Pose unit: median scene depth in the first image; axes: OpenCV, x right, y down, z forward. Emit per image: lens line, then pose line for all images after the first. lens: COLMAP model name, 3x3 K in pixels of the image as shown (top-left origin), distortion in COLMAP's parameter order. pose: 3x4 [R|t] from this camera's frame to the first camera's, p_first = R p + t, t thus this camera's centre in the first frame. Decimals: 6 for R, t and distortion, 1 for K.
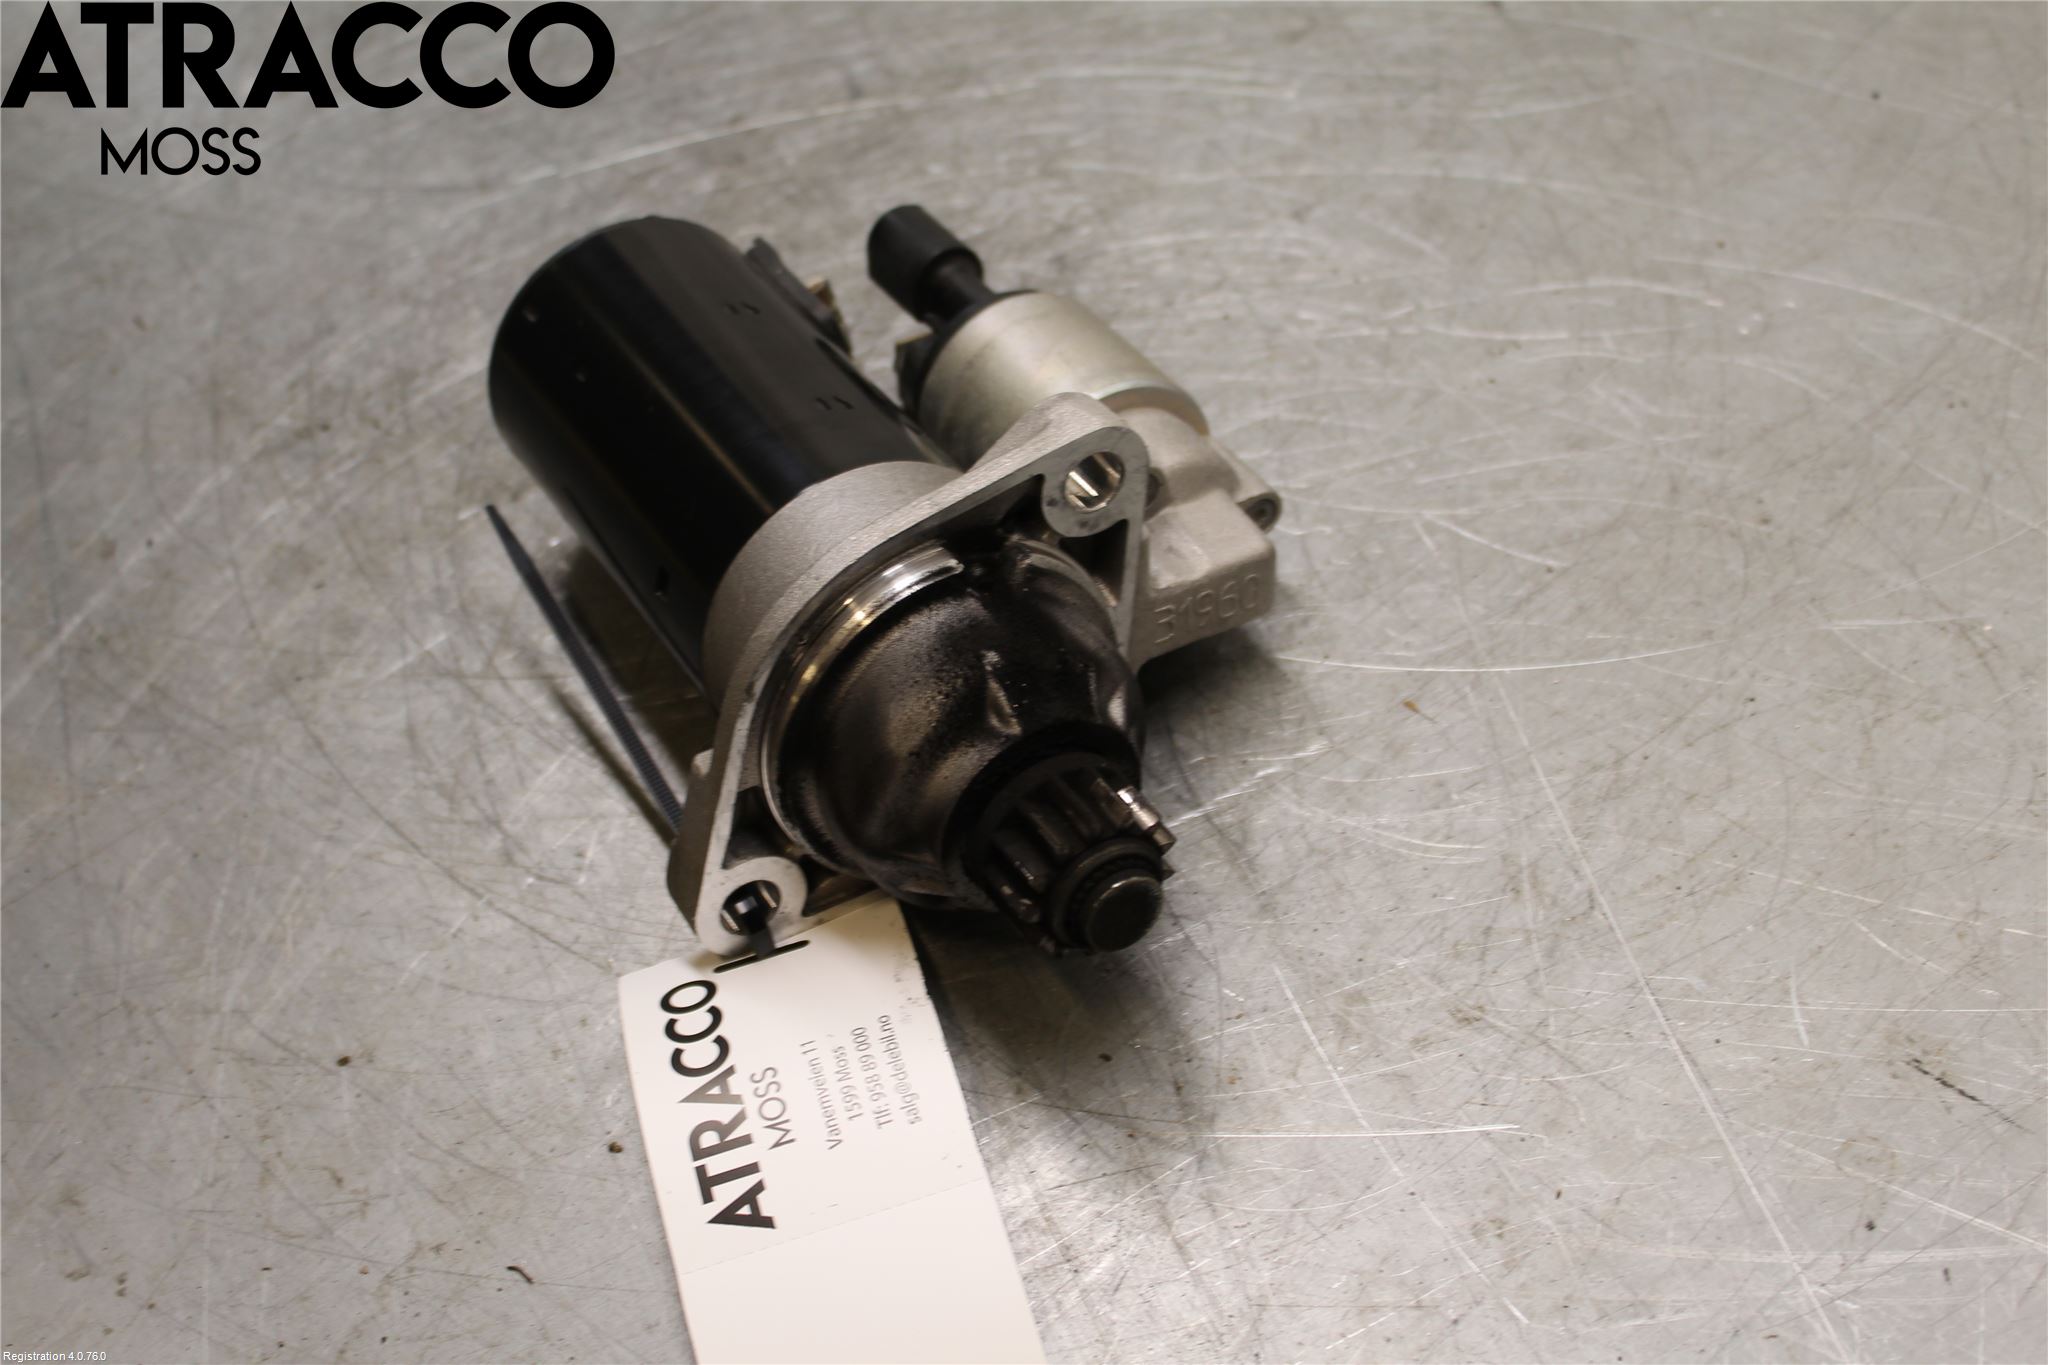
lens RADIAL K [[2711.2, 0, 1028.6], [0, 2711.2, 686.1], [0, 0, 1]] dist [-0.038727, 0.000000]
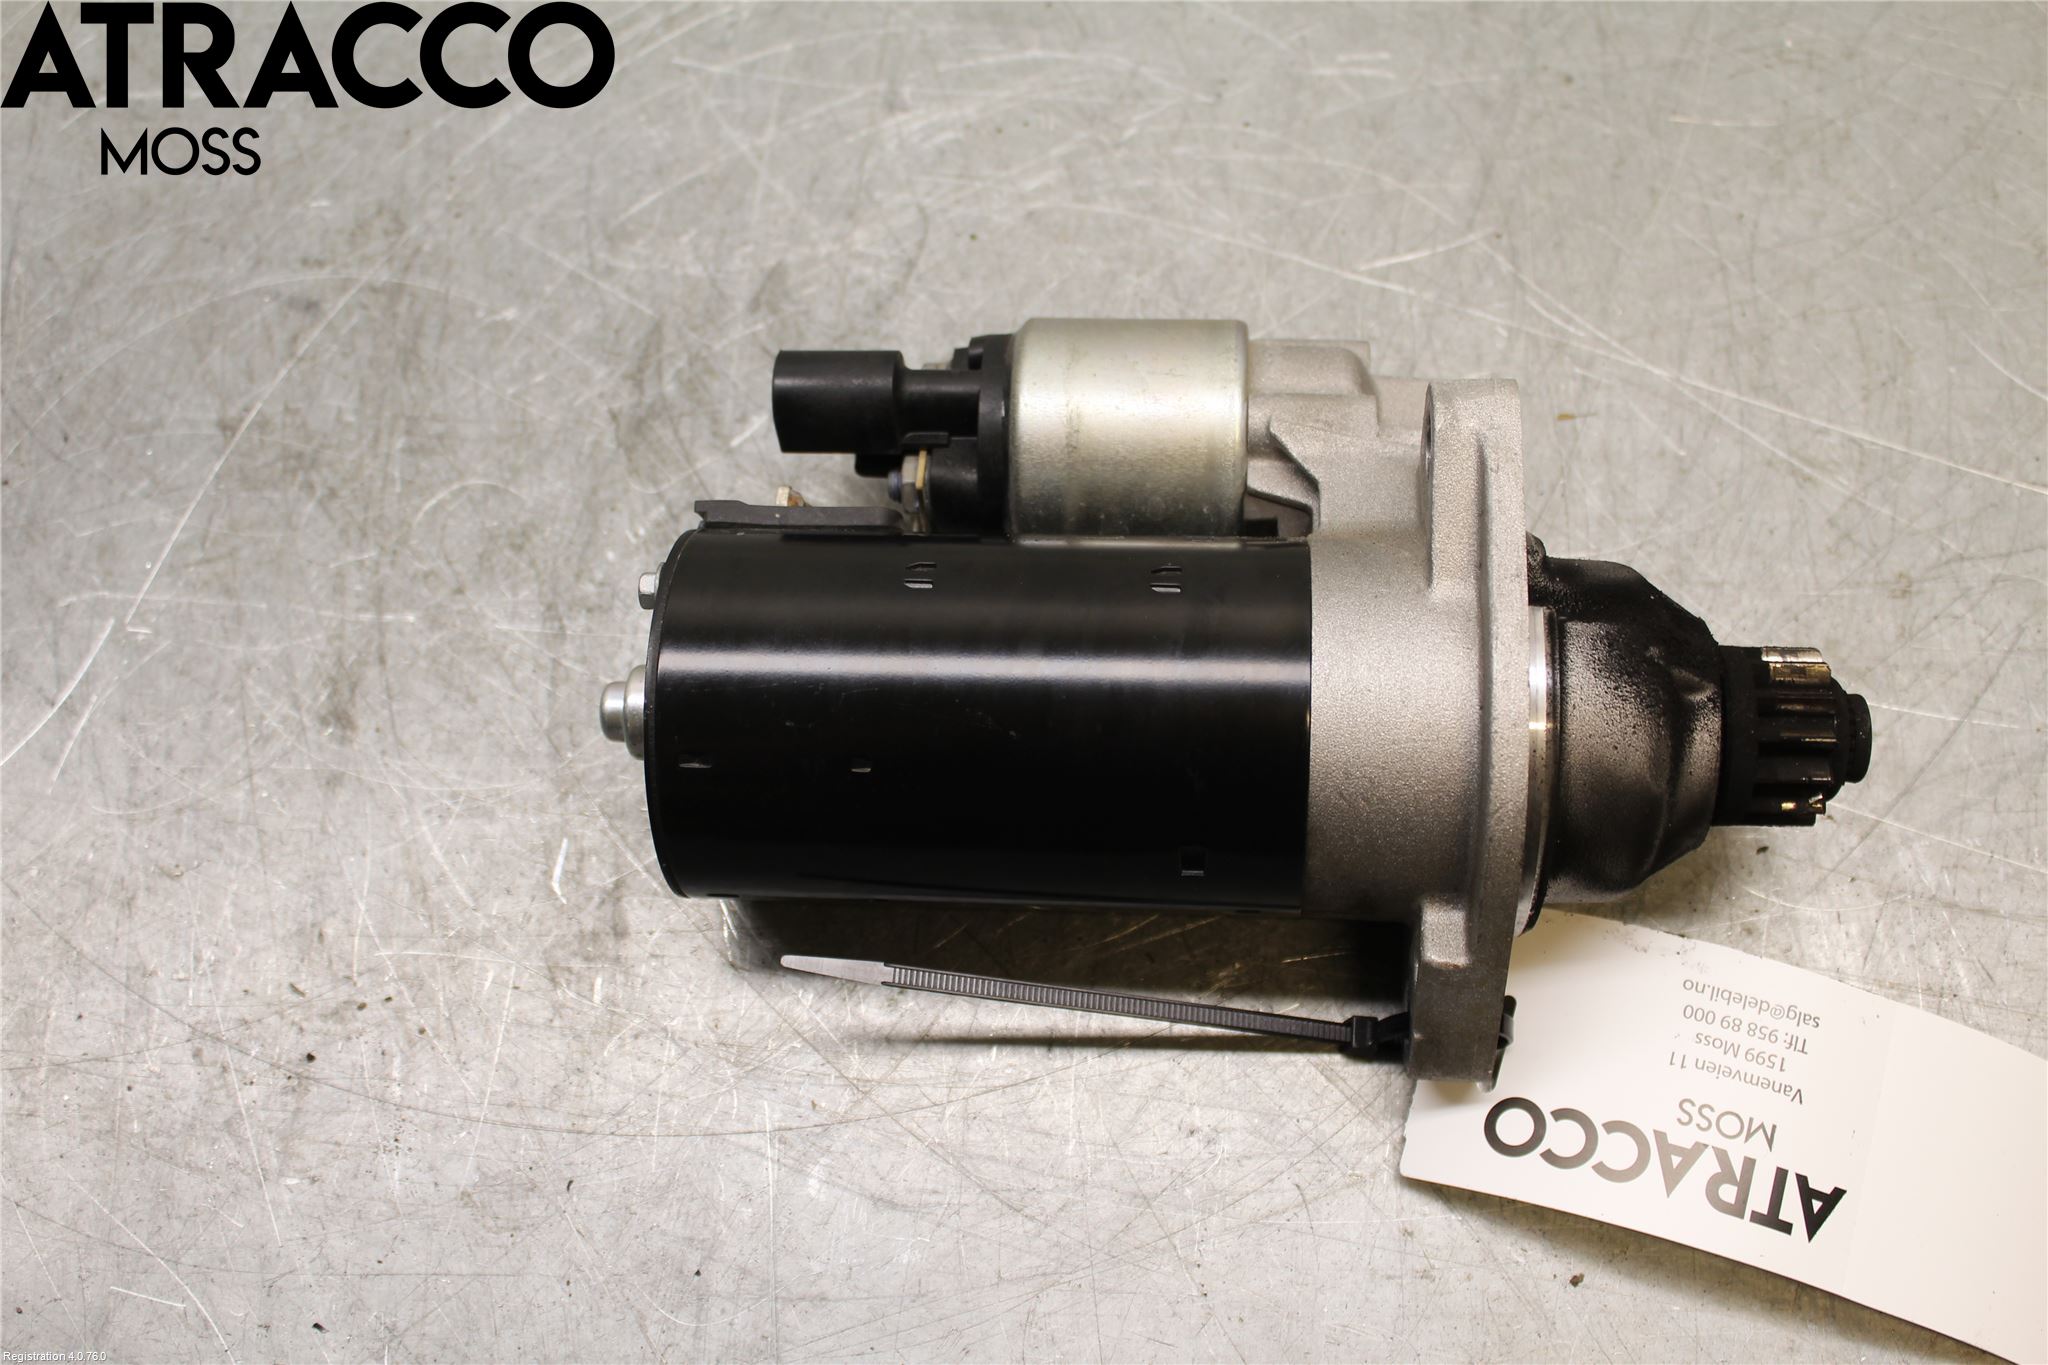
lens RADIAL K [[2237.7, 0, 1028.8], [0, 2237.7, 674.8], [0, 0, 1]] dist [-0.075933, 0.000000]
pose [[0.555546, -0.701614, 0.446214, -0.477409], [0.560334, 0.712393, 0.422519, -0.446711], [-0.614325, 0.015300, 0.788905, 0.492442]]
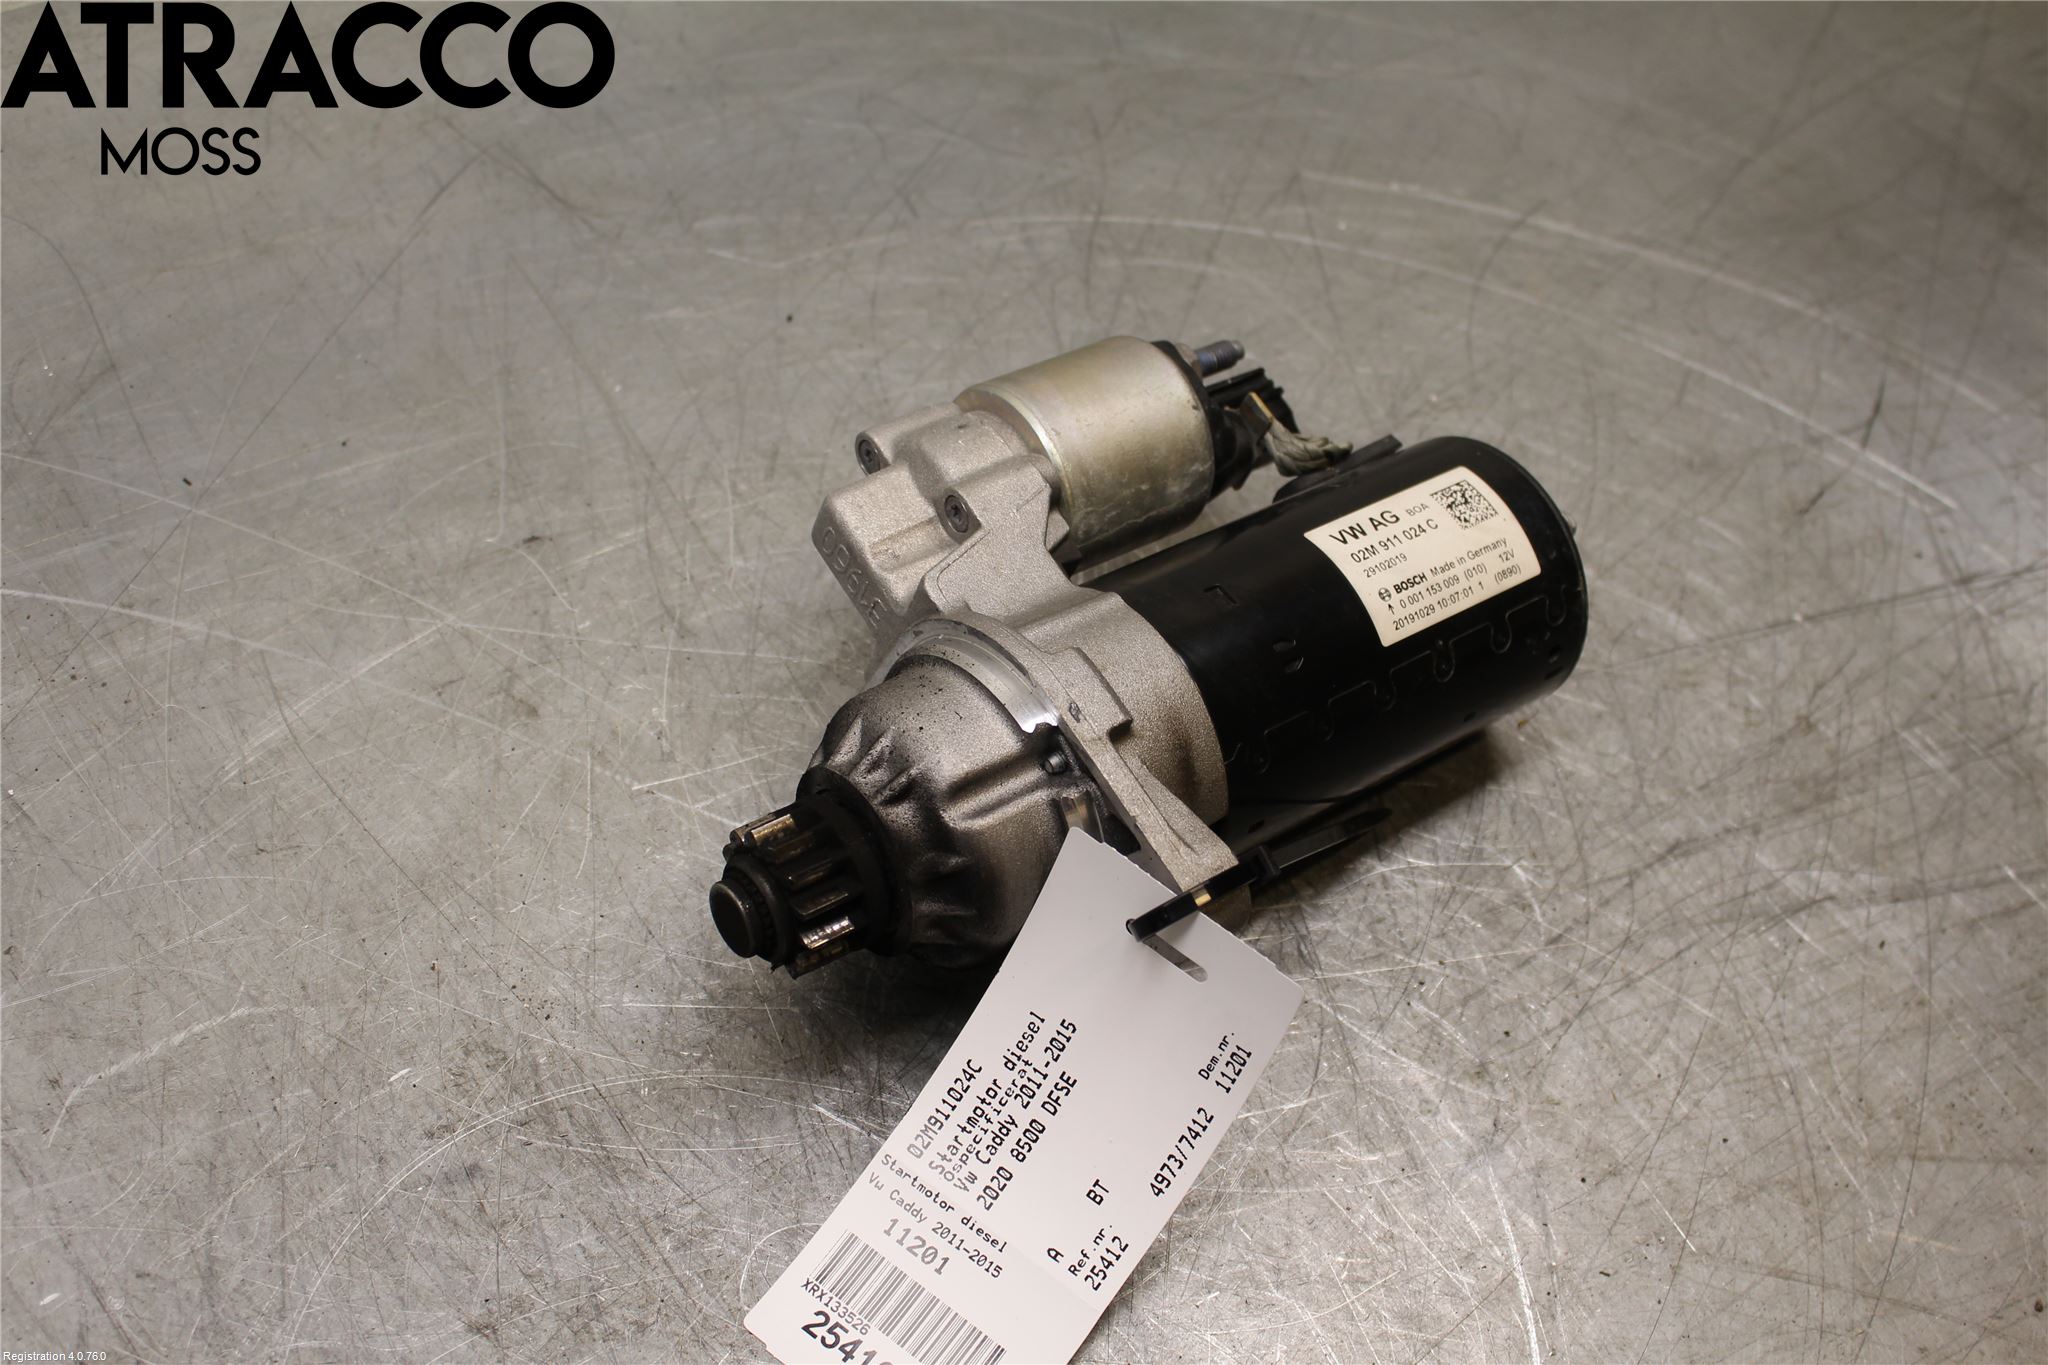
lens RADIAL K [[2389.9, 0, 1044.2], [0, 2389.9, 672.5], [0, 0, 1]] dist [-0.062155, 0.000000]
pose [[-0.089752, -0.668438, 0.738333, -0.698044], [0.623982, 0.540059, 0.564786, -0.839396], [-0.776268, 0.511397, 0.368622, 0.833440]]
